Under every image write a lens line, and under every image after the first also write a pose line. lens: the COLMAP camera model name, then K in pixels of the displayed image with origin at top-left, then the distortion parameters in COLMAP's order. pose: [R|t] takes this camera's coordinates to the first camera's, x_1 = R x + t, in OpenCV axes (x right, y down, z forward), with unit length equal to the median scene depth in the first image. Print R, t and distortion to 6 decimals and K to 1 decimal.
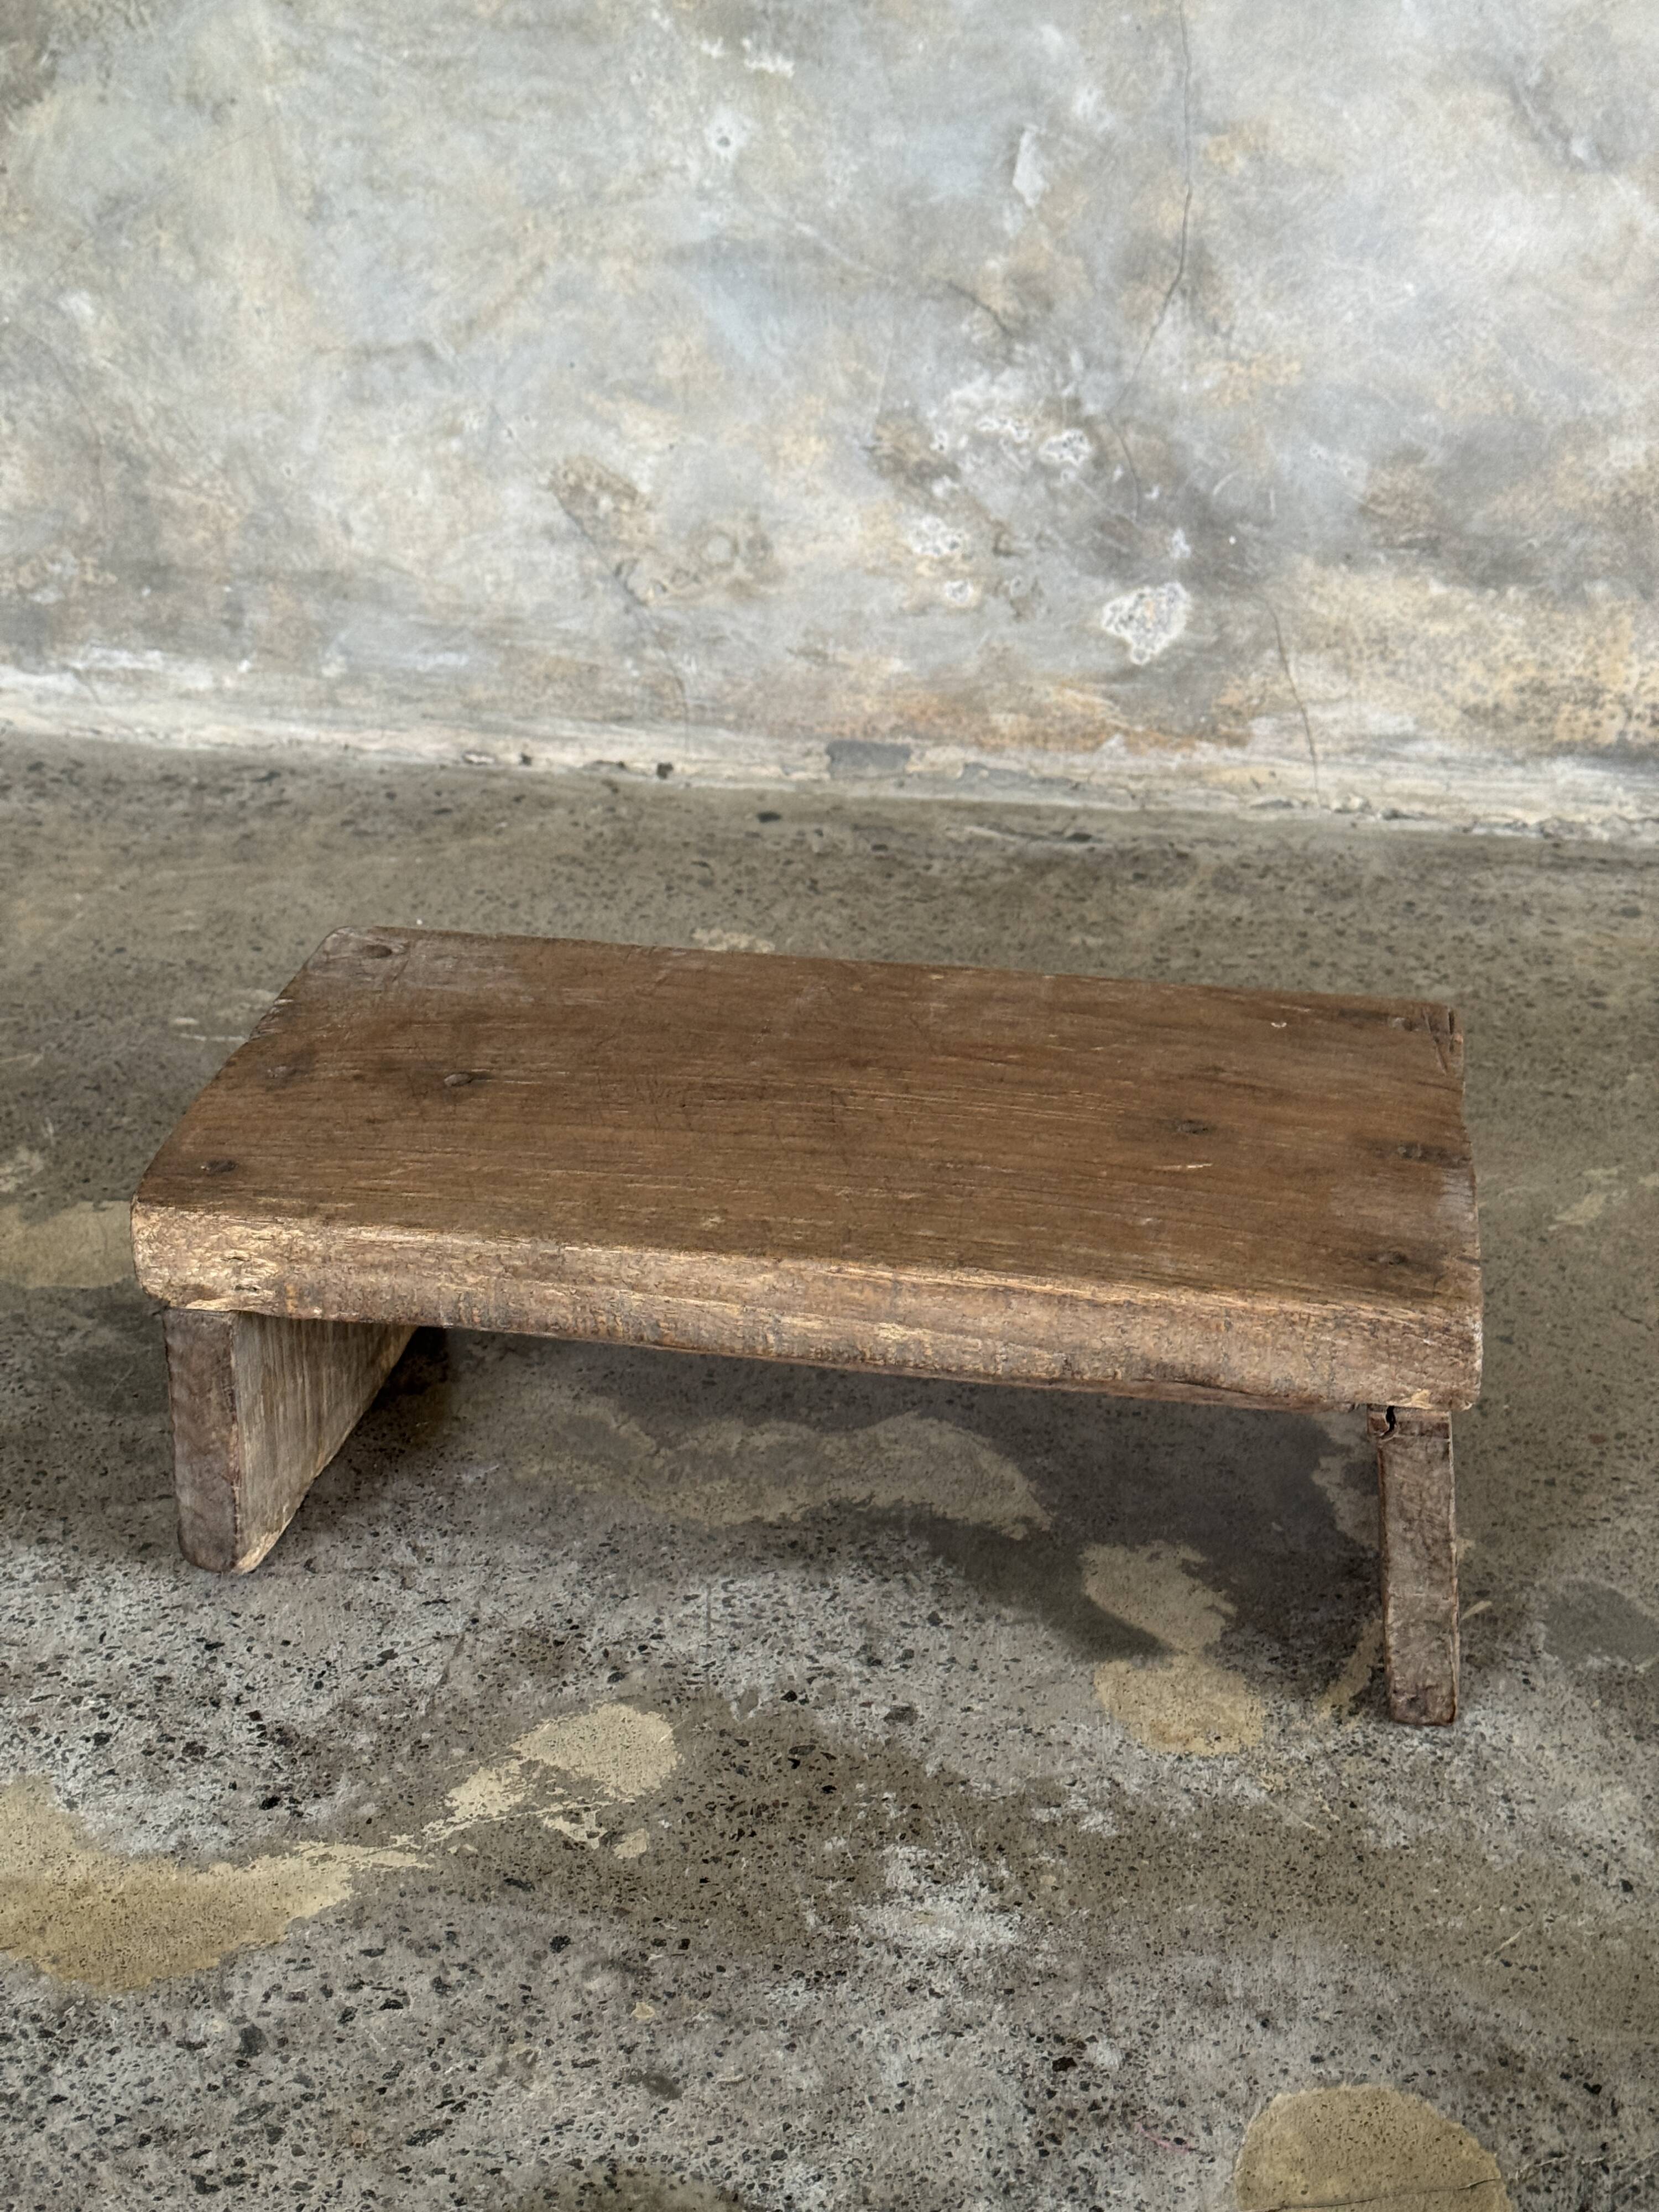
lens RADIAL K [[3155.7, 0, 835.4], [0, 3155.7, 1082.8], [0, 0, 1]] dist [0.093440, 0.000000]
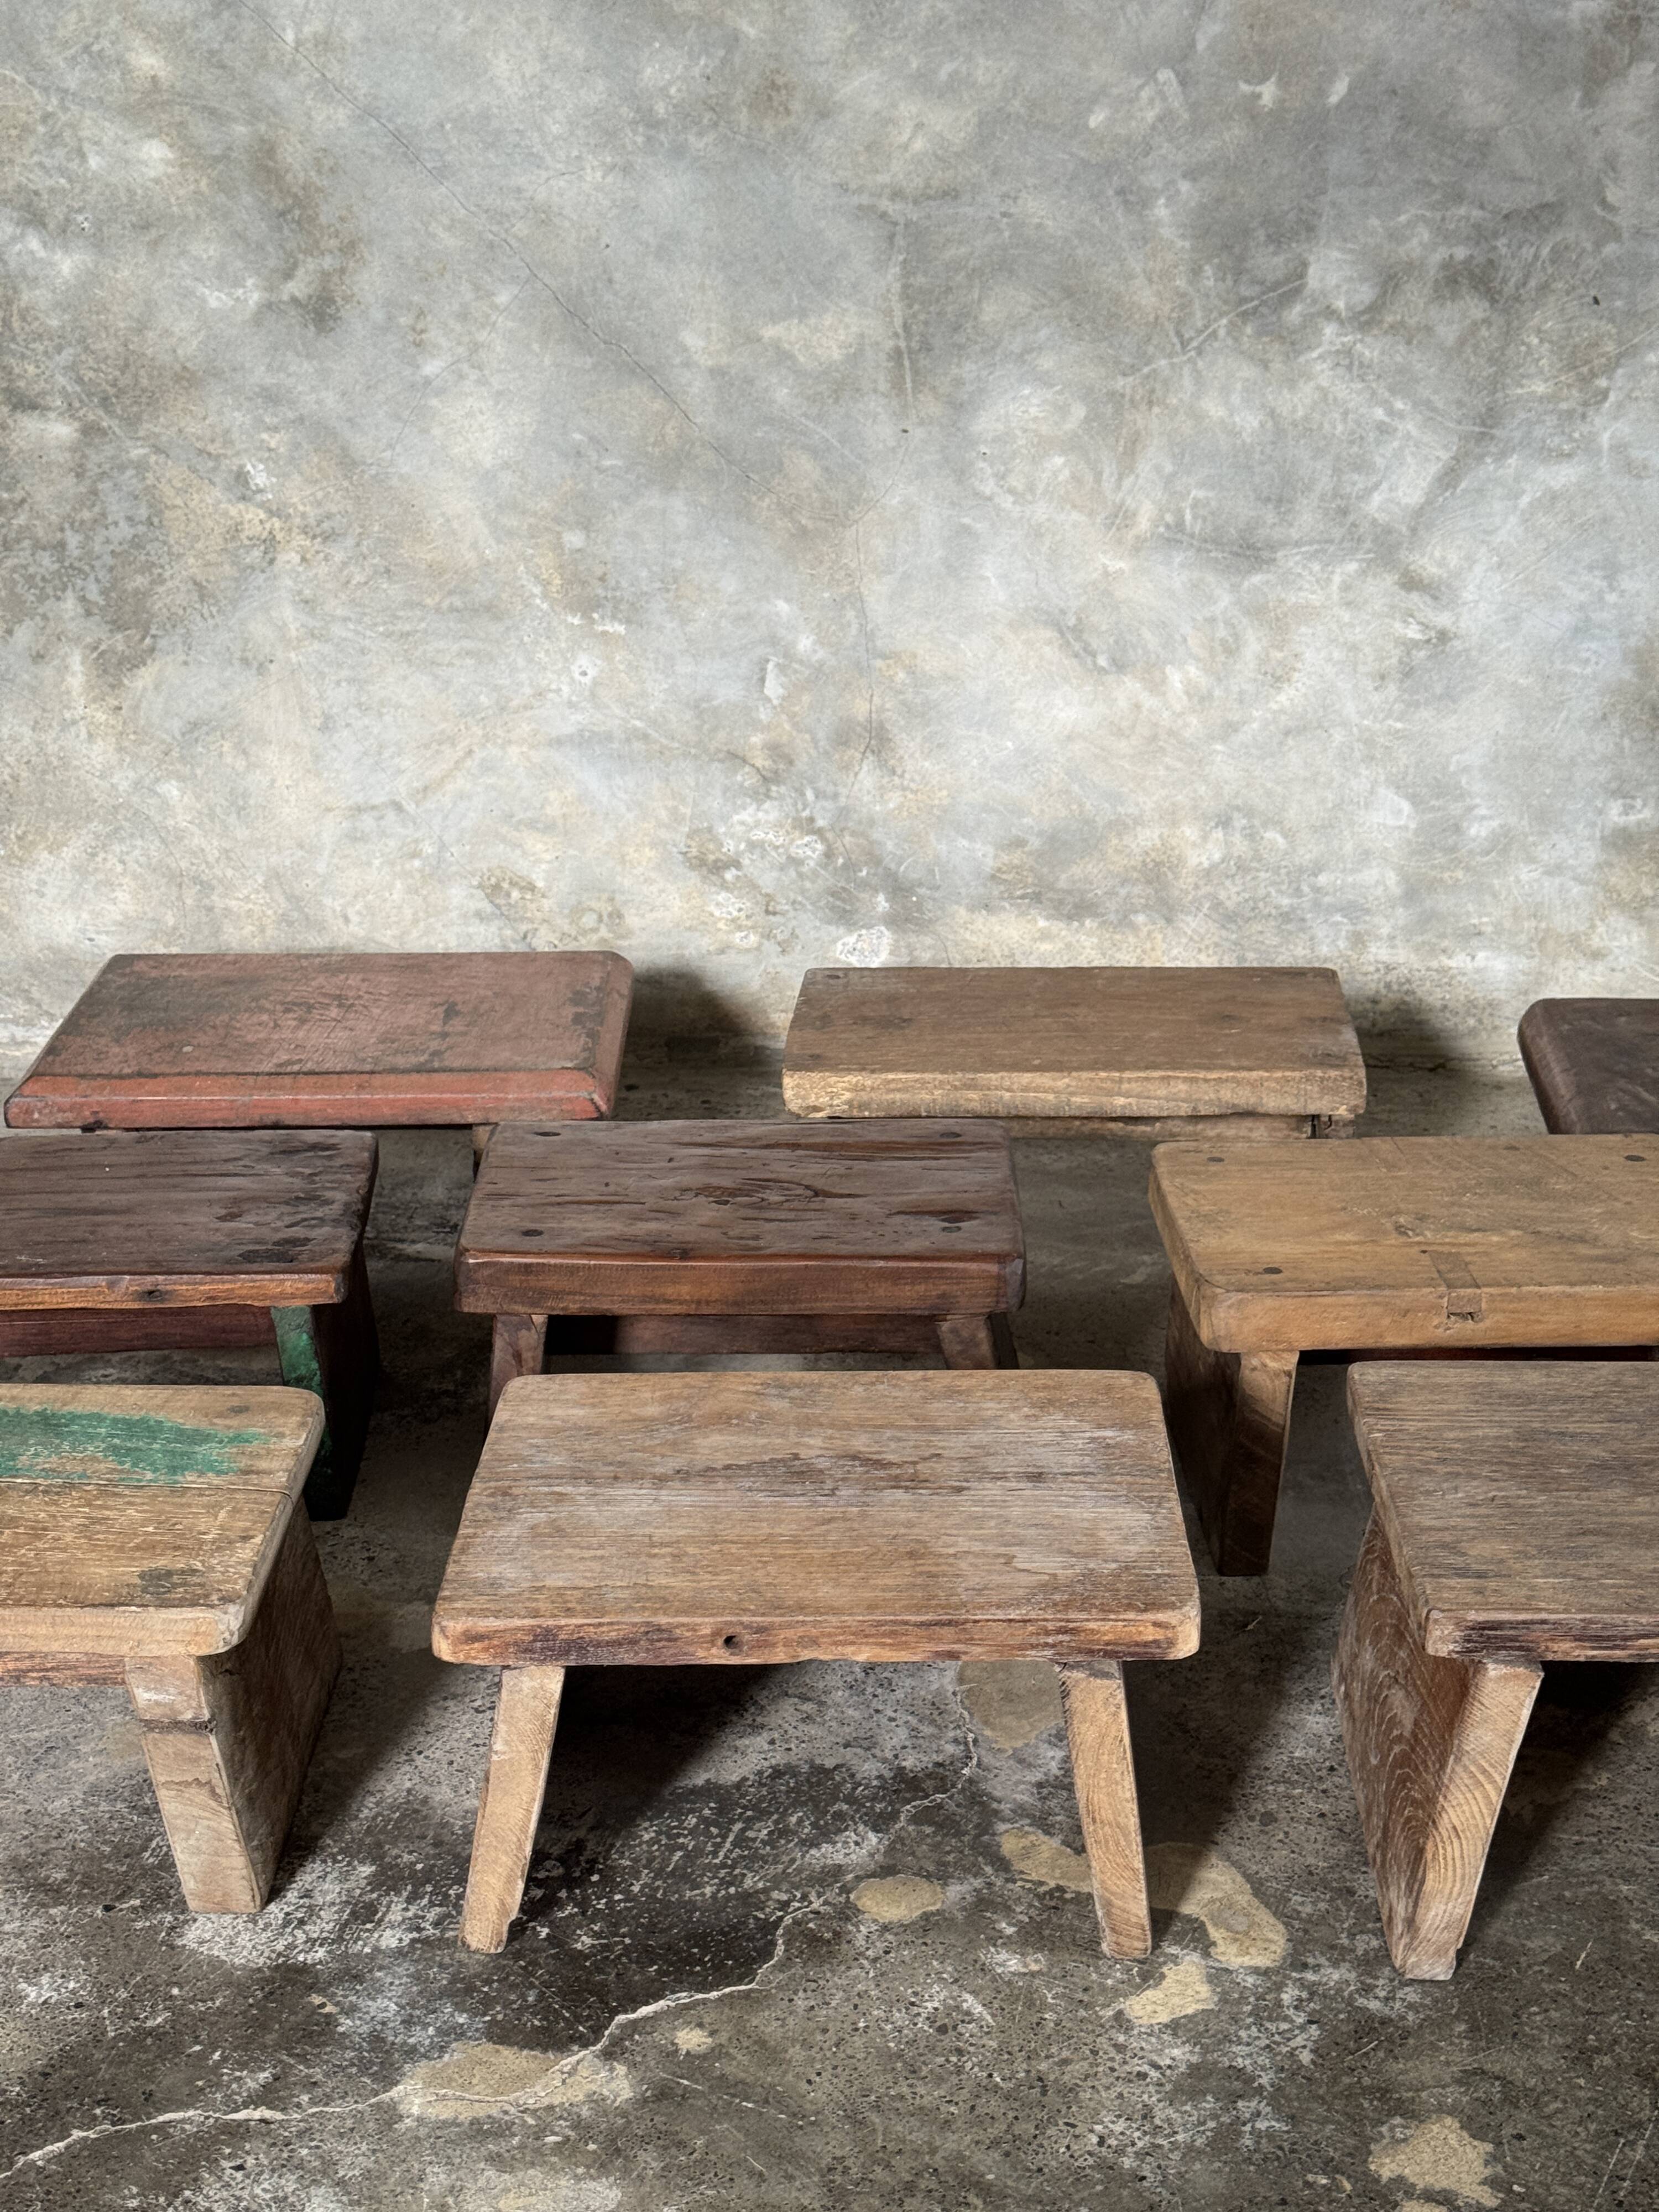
lens RADIAL K [[3155.7, 0, 847.1], [0, 3155.7, 1082.6], [0, 0, 1]] dist [0.093440, 0.000000]
pose [[0.994452, -0.057838, 0.087863, -0.067948], [0.065843, 0.993660, -0.091126, 0.080743], [-0.082036, 0.096405, 0.991956, -0.718826]]
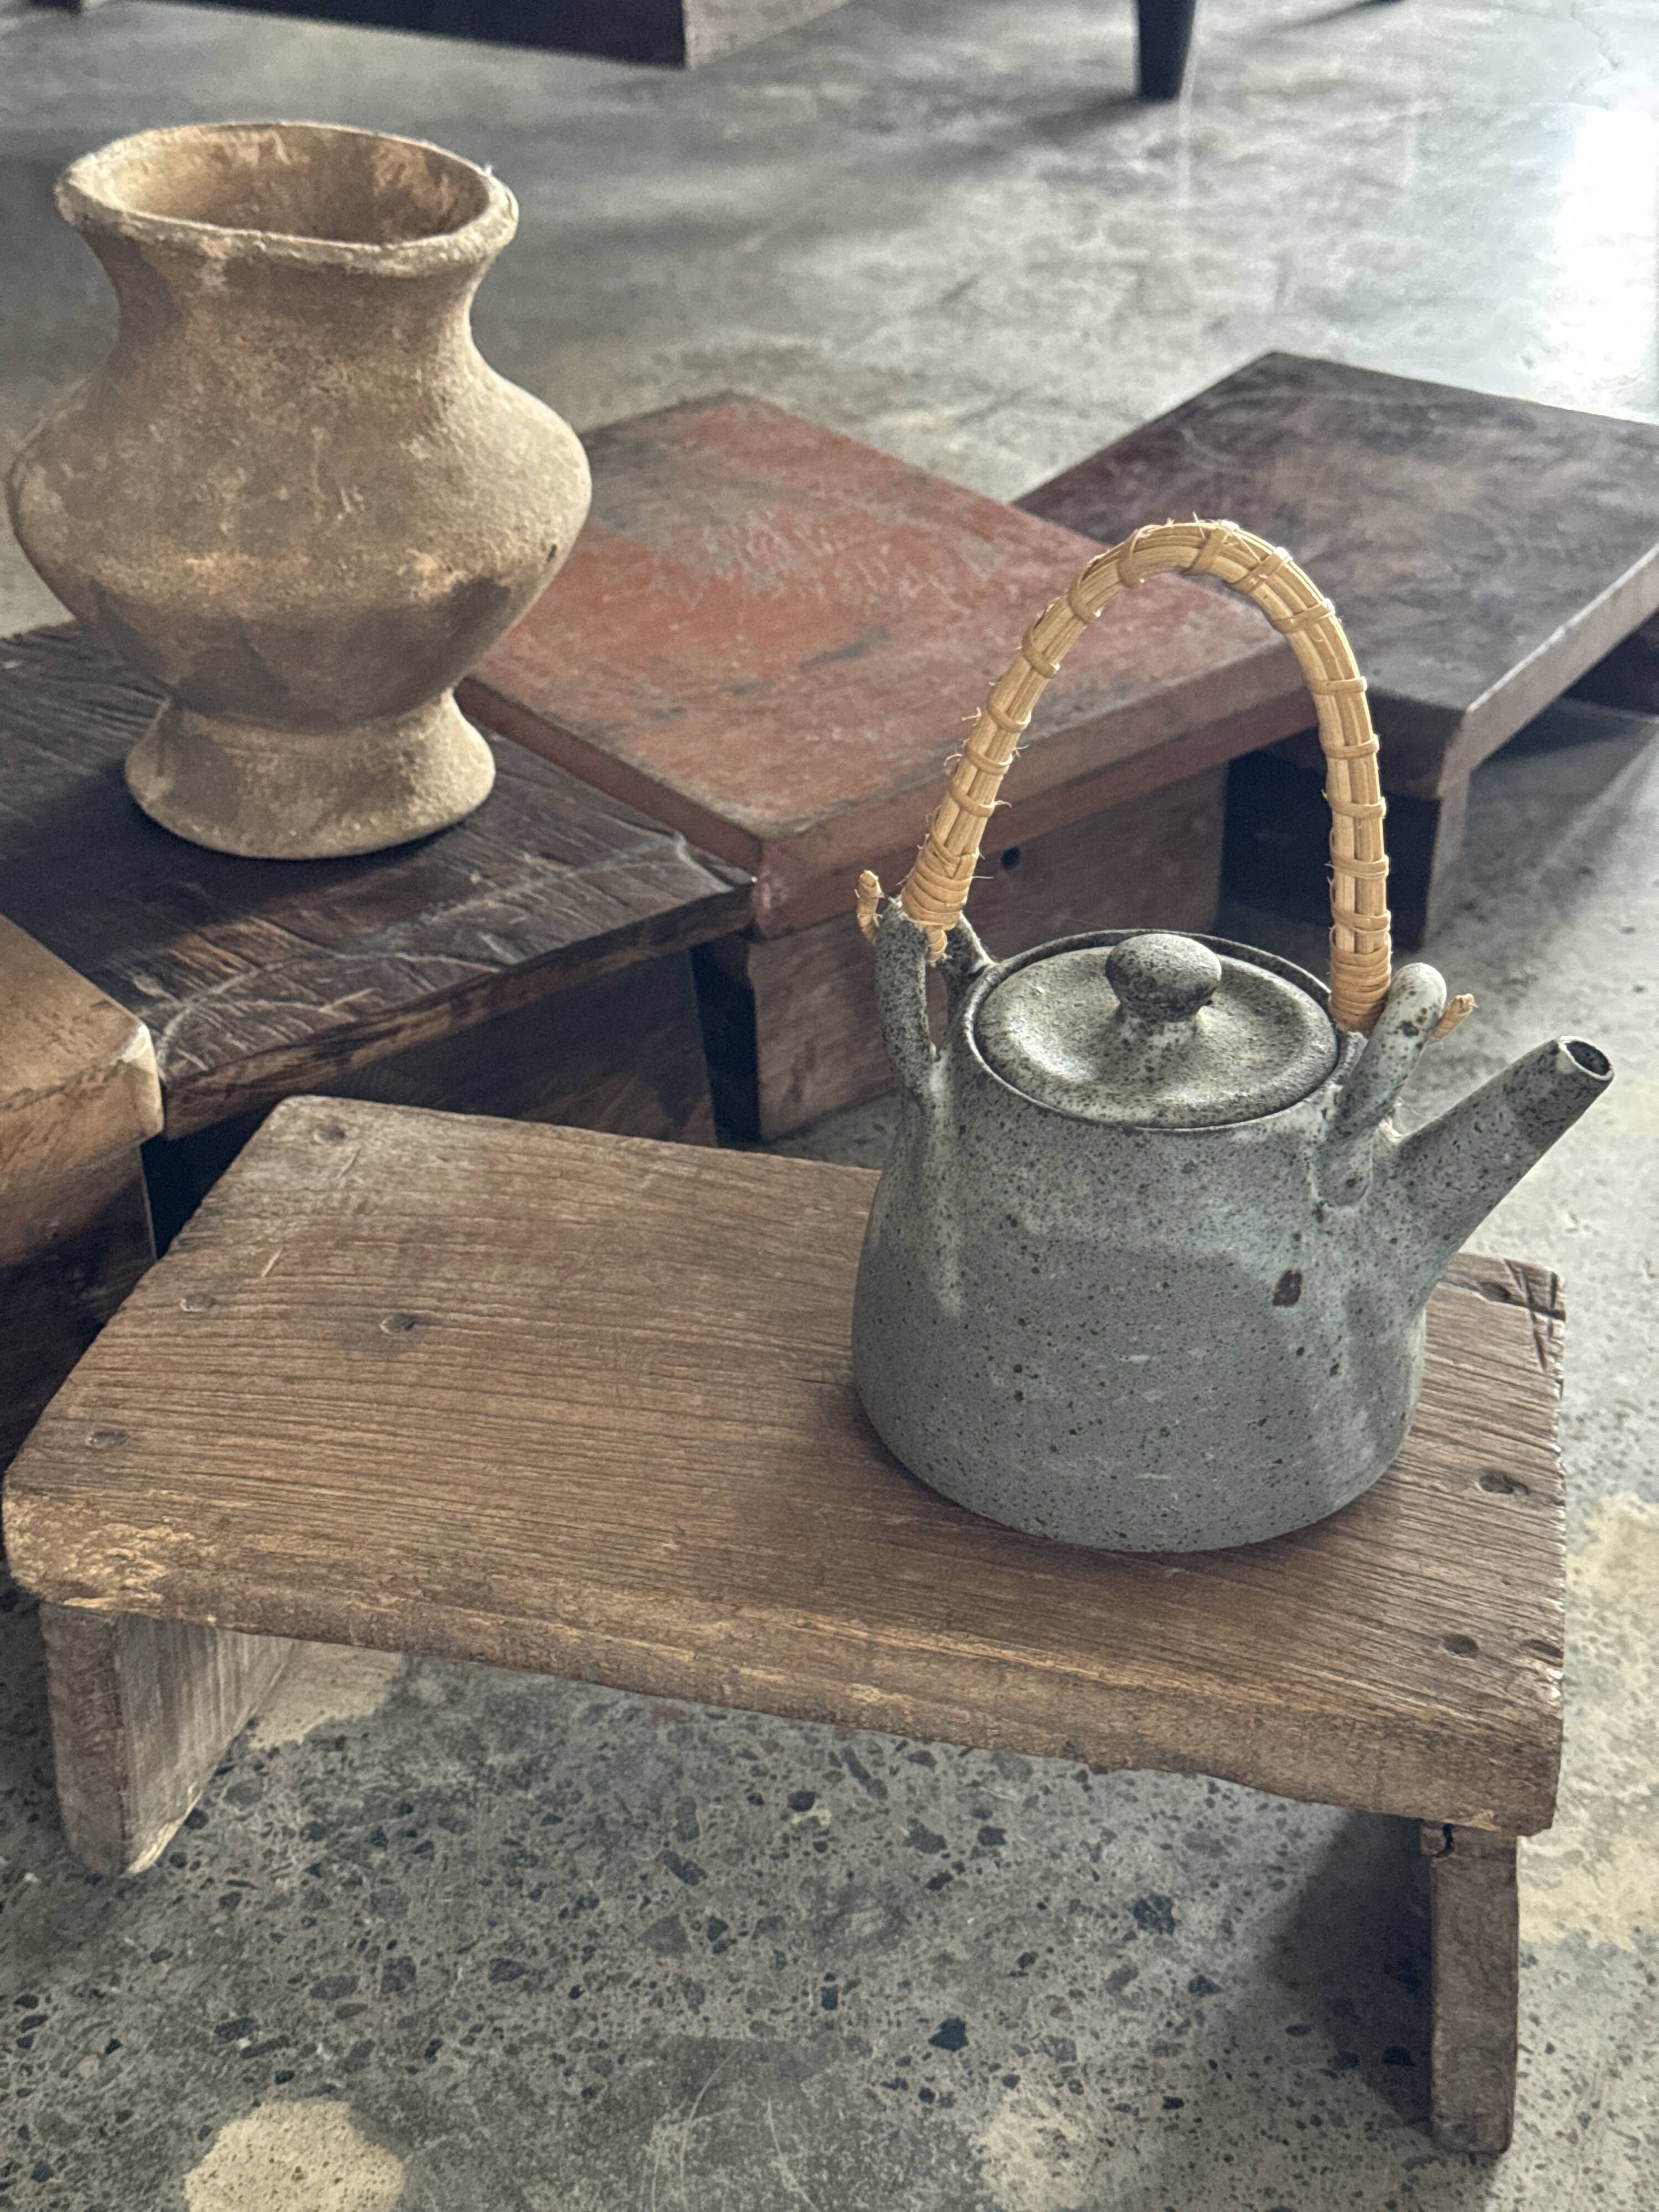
lens RADIAL K [[3155.7, 0, 830.7], [0, 3155.7, 1106.7], [0, 0, 1]] dist [0.093440, 0.000000]
pose [[0.998250, 0.041845, -0.041773, 0.027269], [-0.038720, 0.996580, 0.072997, -0.103796], [0.044684, -0.071252, 0.996457, 0.112868]]
